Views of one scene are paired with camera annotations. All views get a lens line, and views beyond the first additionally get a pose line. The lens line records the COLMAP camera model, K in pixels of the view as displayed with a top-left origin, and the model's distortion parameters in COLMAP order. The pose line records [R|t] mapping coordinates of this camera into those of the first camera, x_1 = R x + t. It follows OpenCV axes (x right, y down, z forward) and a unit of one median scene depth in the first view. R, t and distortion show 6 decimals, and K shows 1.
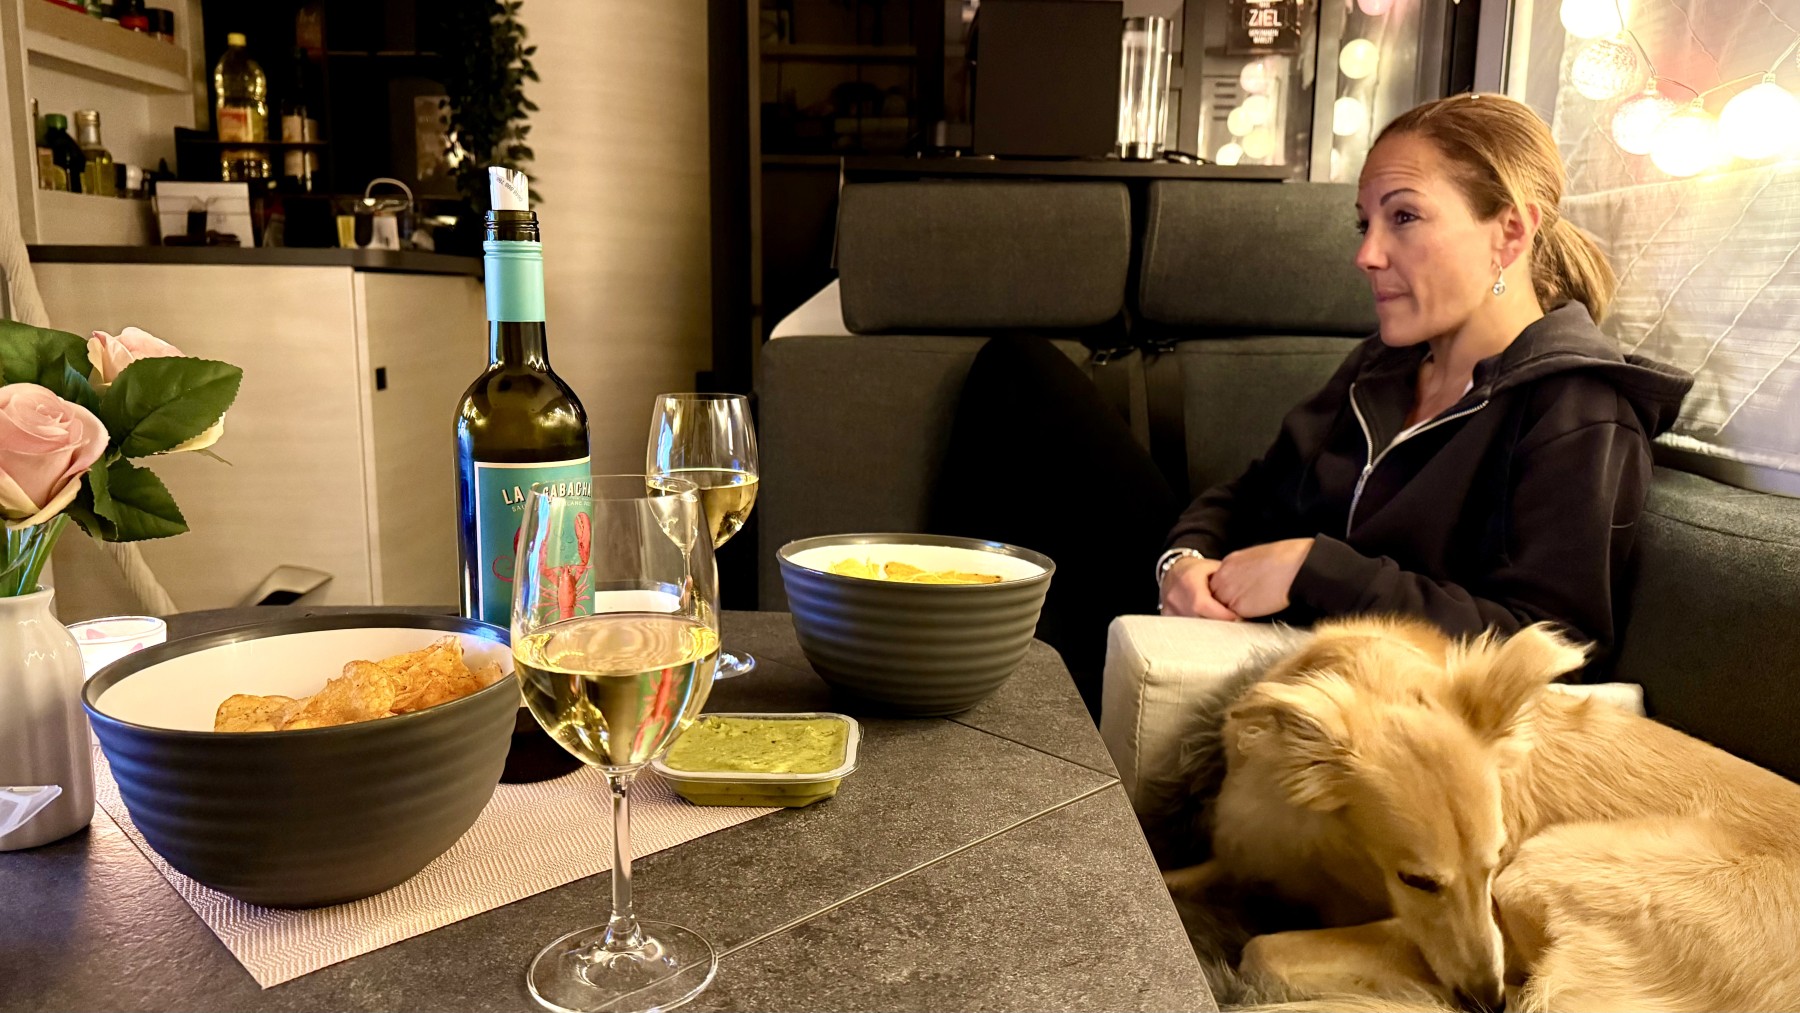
lens RADIAL K [[1229.4, 0, 900.0], [0, 1229.4, 506.5], [0, 0, 1]] dist [0.032095, -0.078918]
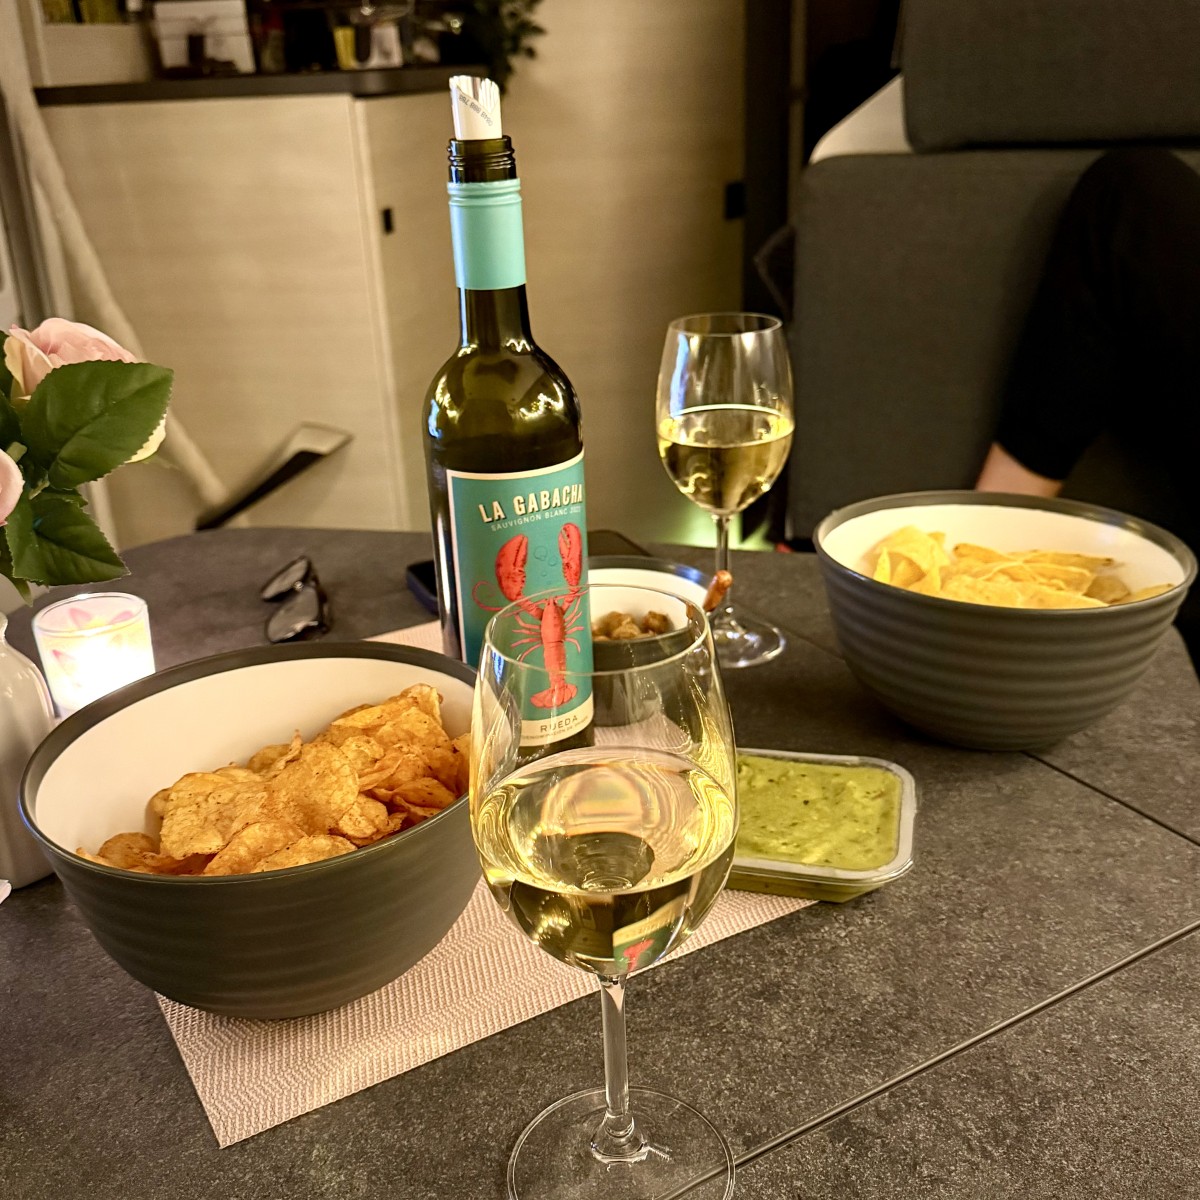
lens RADIAL K [[1250.9, 0, 585.3], [0, 1250.9, 600.0], [0, 0, 1]] dist [0.121448, -0.273355]
pose [[0.963596, 0.054895, -0.261666, -0.035679], [0.010802, 0.969902, 0.243254, -0.150666], [0.267144, -0.237225, 0.934001, 0.226681]]
